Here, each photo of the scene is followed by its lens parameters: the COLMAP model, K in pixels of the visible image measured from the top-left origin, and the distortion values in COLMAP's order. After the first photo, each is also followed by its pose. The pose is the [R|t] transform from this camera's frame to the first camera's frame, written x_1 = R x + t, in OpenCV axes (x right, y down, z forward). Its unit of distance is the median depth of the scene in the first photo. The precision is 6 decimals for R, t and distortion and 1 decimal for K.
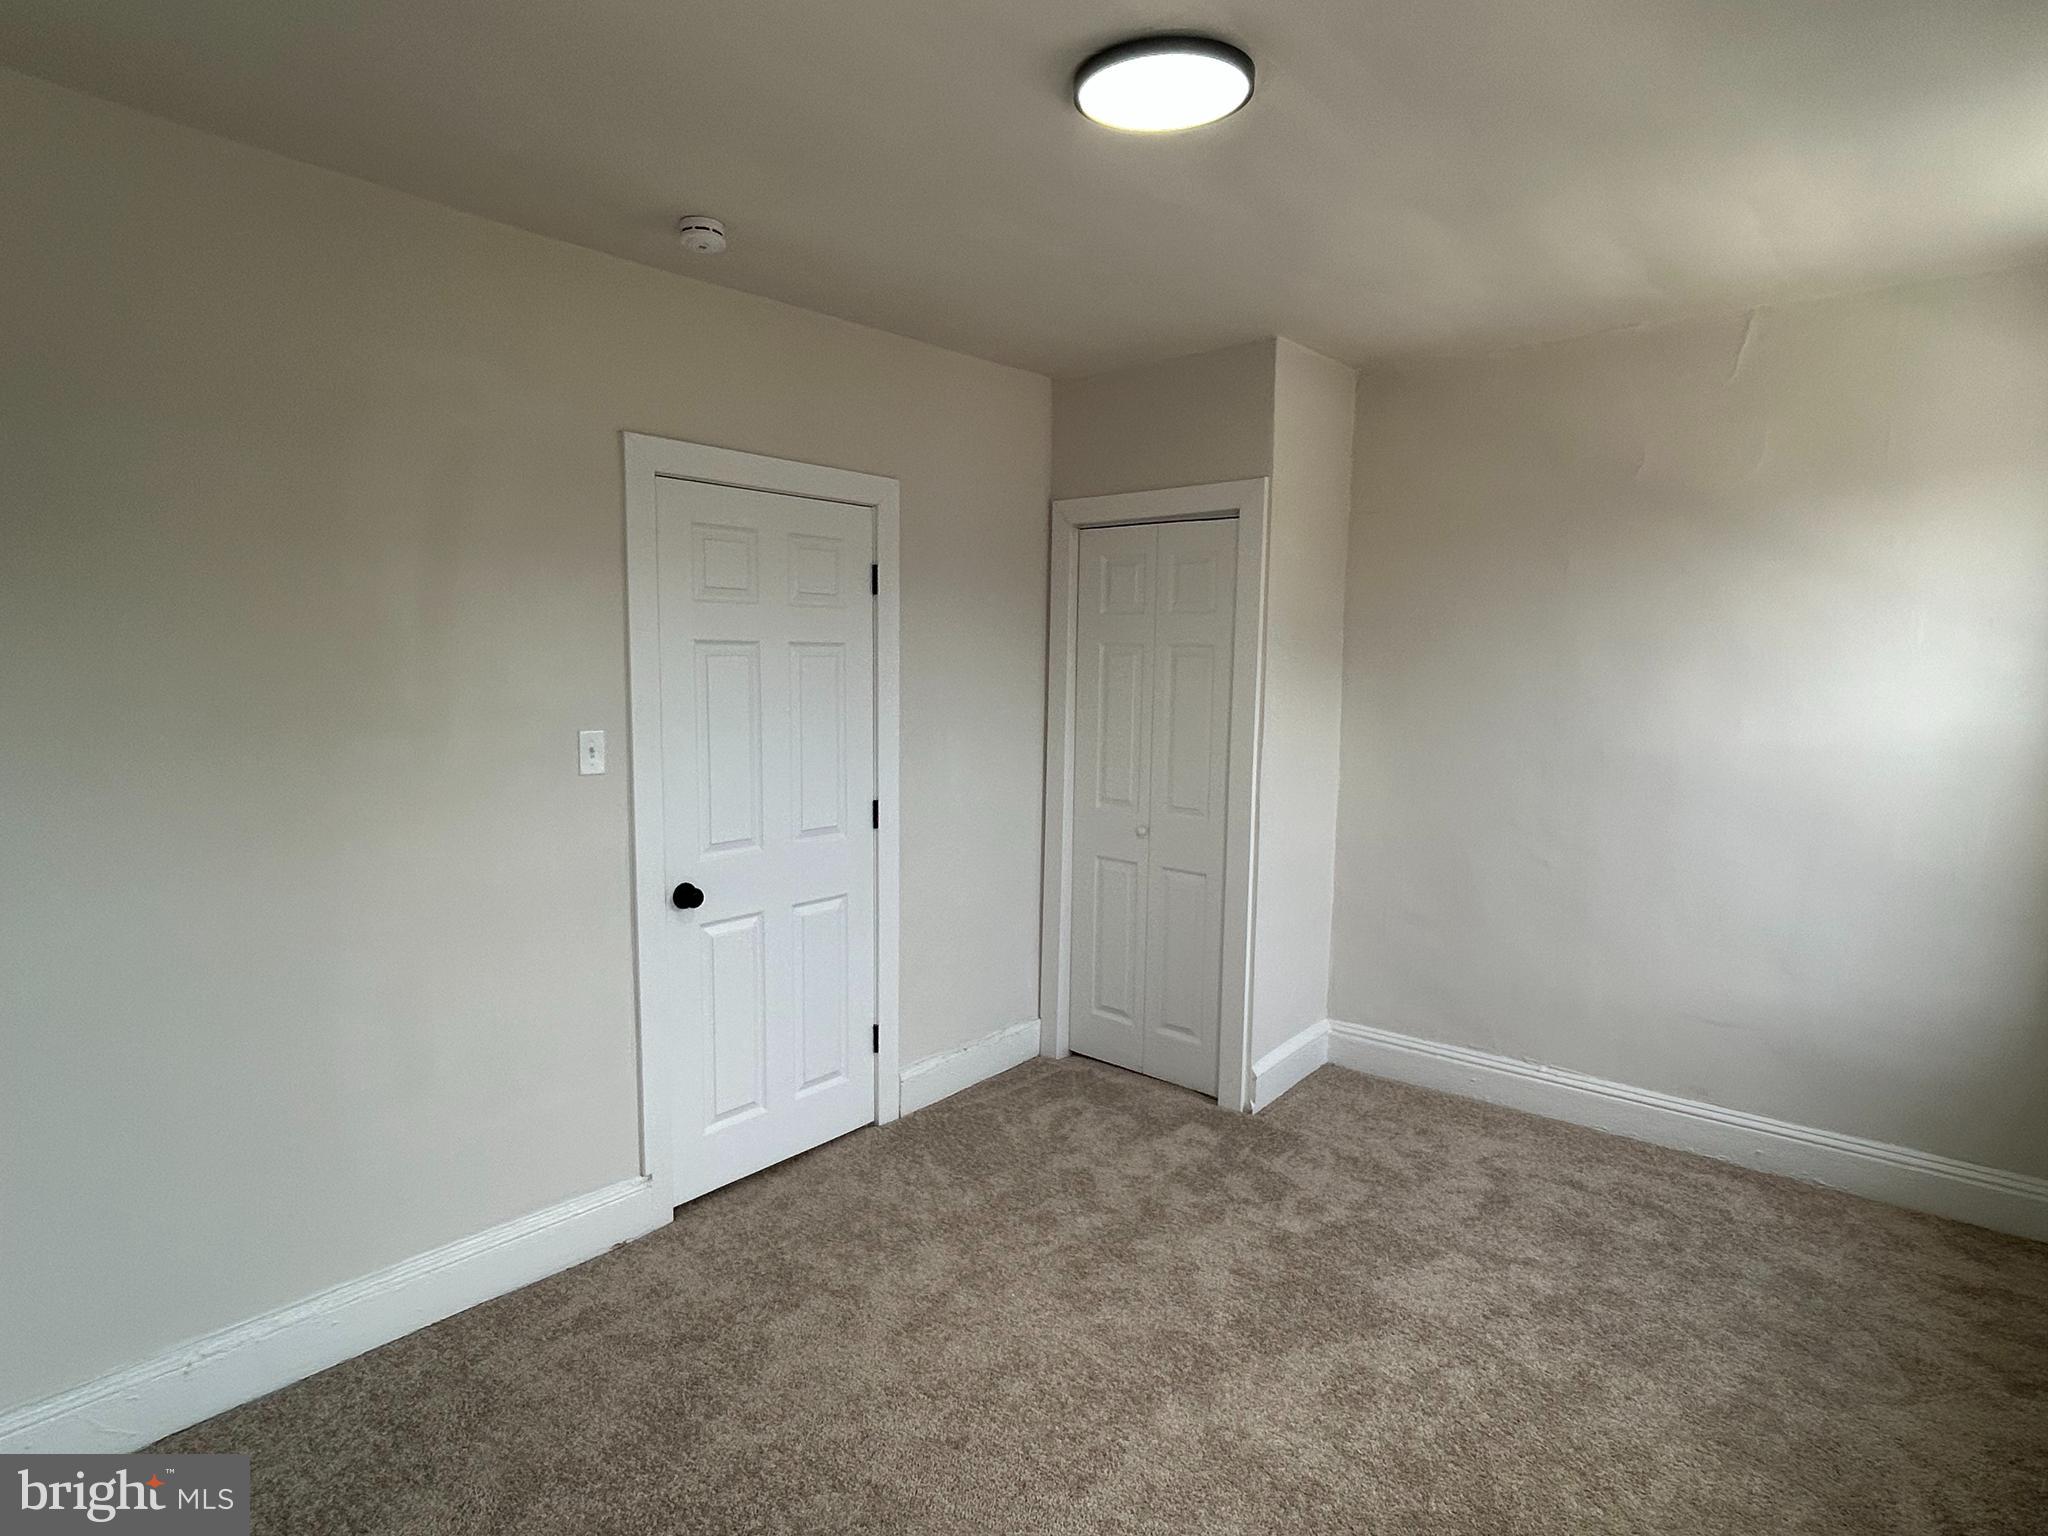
lens RADIAL K [[1133.4, 0, 1042.7], [0, 1133.4, 769.8], [0, 0, 1]] dist [-0.008043, -0.001933]
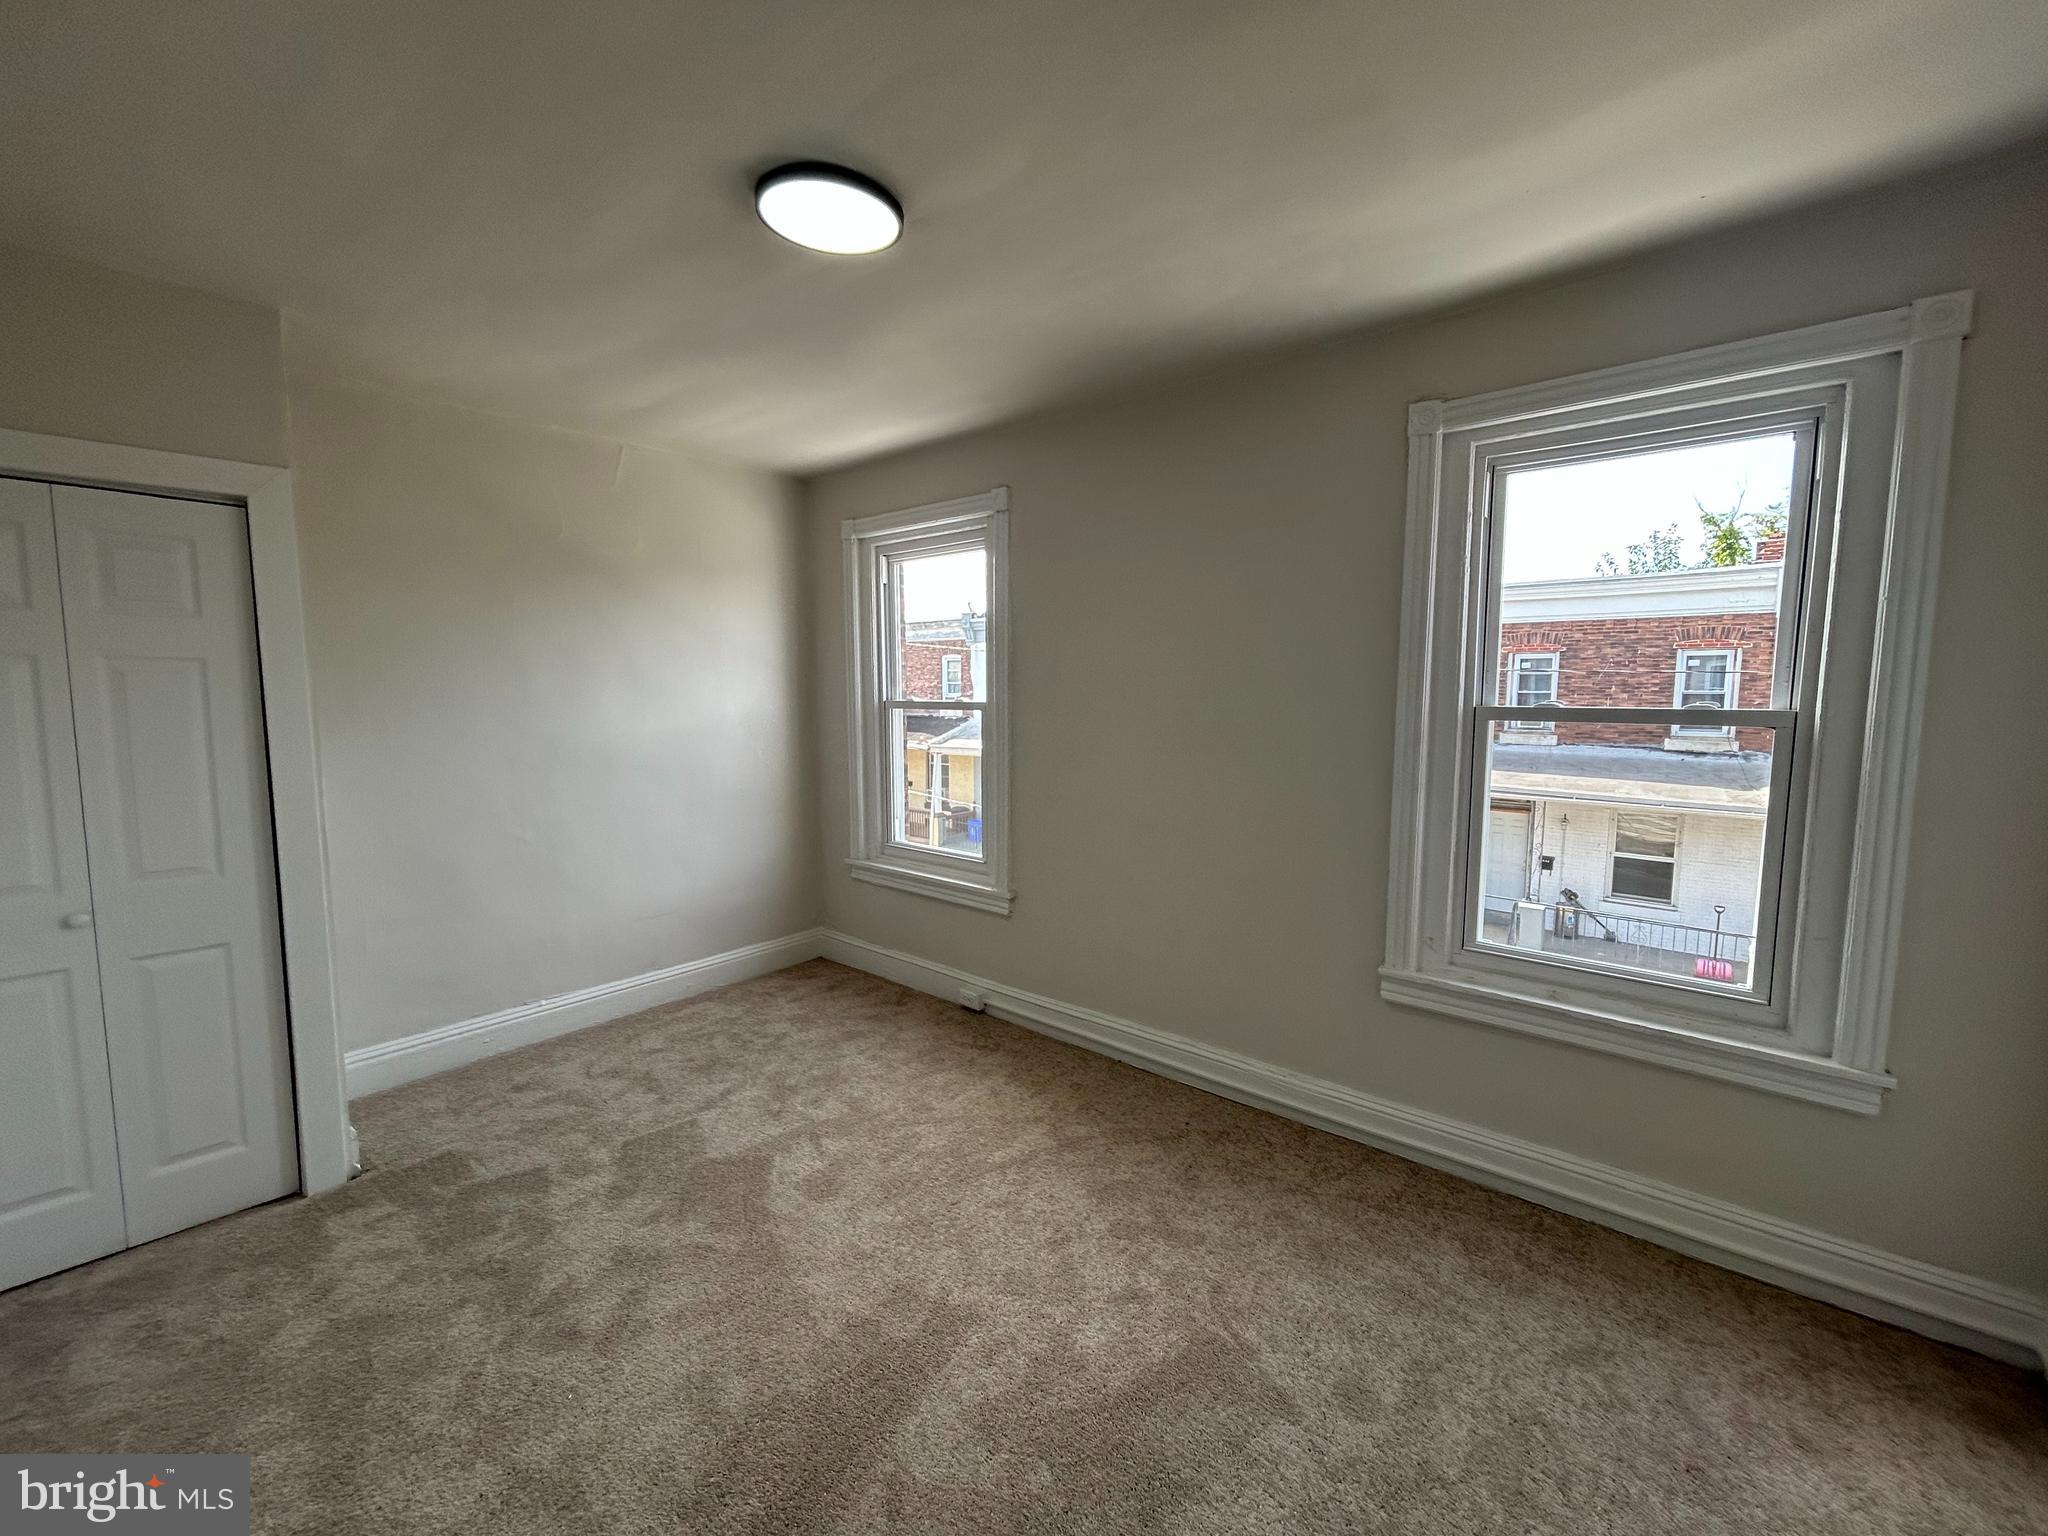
lens RADIAL K [[825.4, 0, 1039.7], [0, 825.4, 759.5], [0, 0, 1]] dist [-0.002325, -0.000100]
pose [[-0.005148, -0.099899, 0.994984, -0.512495], [0.098718, 0.990086, 0.099918, -0.046248], [-0.995102, 0.098737, 0.004765, 0.482869]]
